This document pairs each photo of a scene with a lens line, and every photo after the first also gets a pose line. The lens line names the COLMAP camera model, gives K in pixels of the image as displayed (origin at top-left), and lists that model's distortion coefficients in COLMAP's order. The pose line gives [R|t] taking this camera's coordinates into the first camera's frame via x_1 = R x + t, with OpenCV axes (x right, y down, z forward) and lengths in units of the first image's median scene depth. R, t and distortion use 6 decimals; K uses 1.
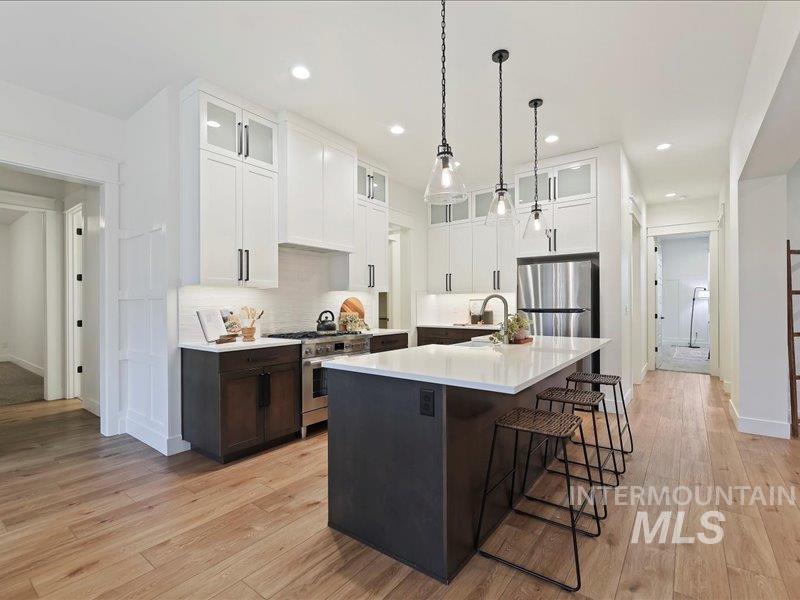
lens RADIAL K [[368.6, 0, 405.4], [0, 368.6, 295.7], [0, 0, 1]] dist [0.000464, 0.000332]
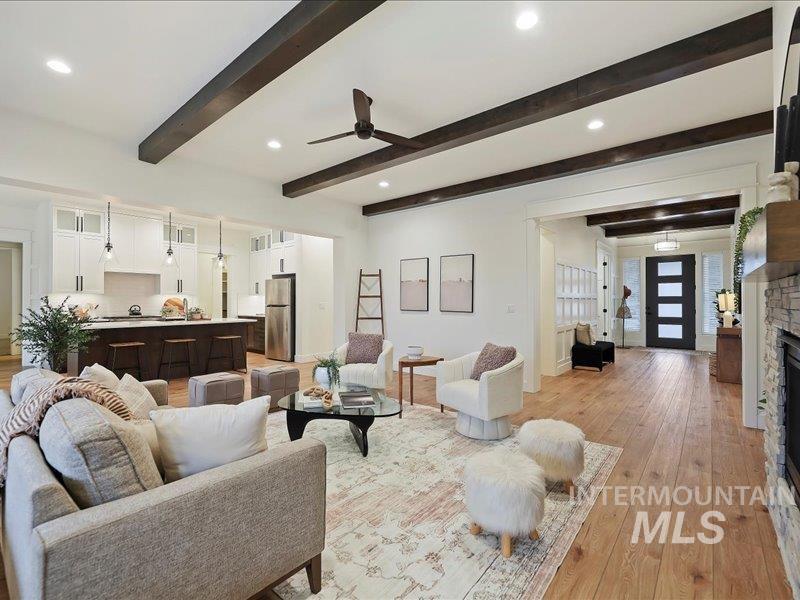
lens RADIAL K [[368.6, 0, 405.4], [0, 368.6, 295.7], [0, 0, 1]] dist [0.000464, 0.000332]
pose [[0.998757, 0.000888, -0.049835, 1.146359], [-0.000538, 0.999975, 0.007050, -0.021728], [0.049840, -0.007015, 0.998733, -0.759625]]
